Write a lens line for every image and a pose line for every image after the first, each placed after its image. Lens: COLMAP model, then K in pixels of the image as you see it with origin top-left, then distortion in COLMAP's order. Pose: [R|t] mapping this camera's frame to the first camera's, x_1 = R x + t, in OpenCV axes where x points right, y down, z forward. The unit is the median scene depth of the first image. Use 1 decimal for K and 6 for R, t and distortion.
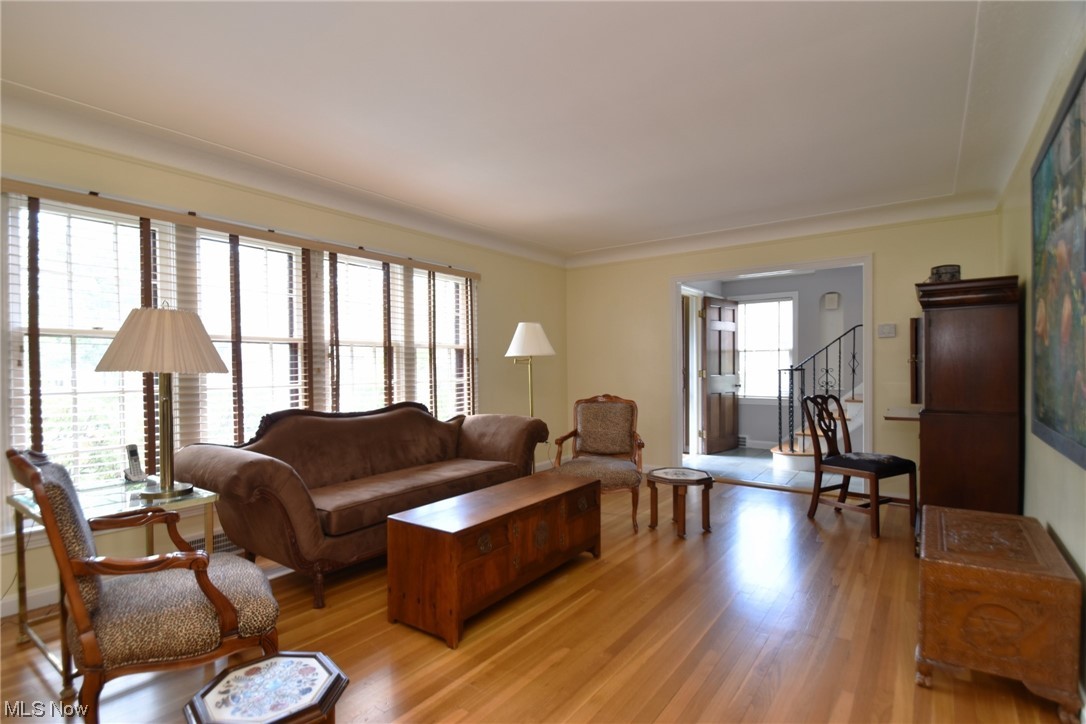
lens RADIAL K [[527.9, 0, 524.5], [0, 527.9, 366.8], [0, 0, 1]] dist [-0.020485, -0.000176]
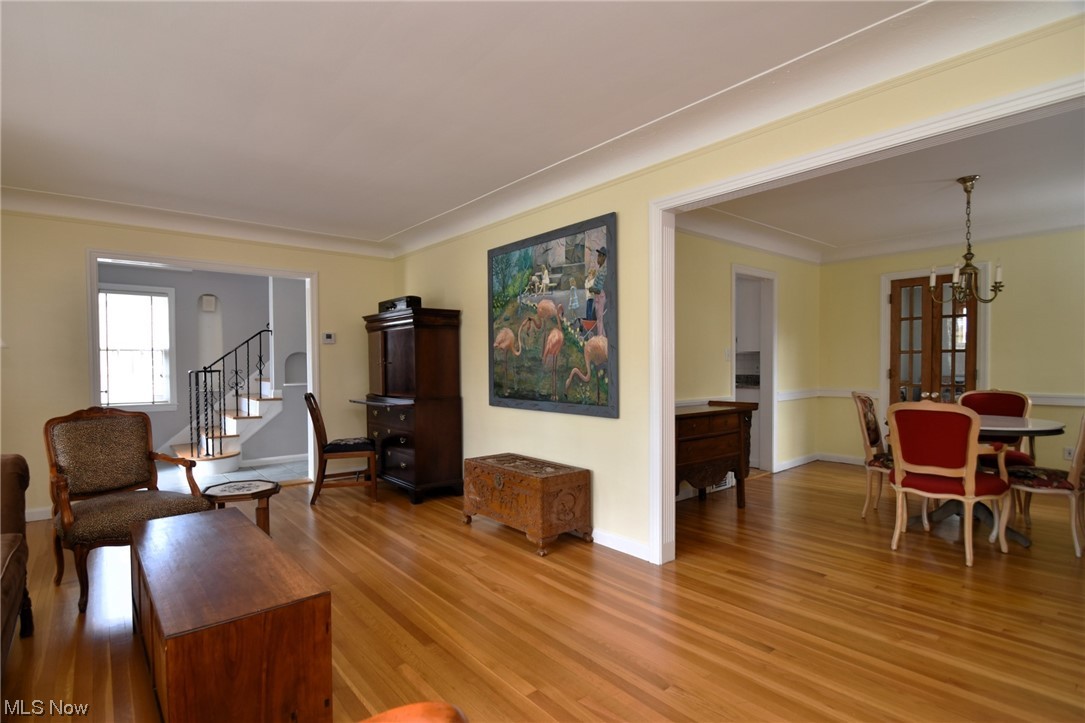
lens RADIAL K [[527.4, 0, 524.0], [0, 527.4, 366.3], [0, 0, 1]] dist [-0.020485, -0.000176]
pose [[0.227876, 0.002999, 0.973686, -0.386270], [0.003349, 0.999987, -0.003864, 0.002397], [-0.973684, 0.004141, 0.227863, 0.280430]]
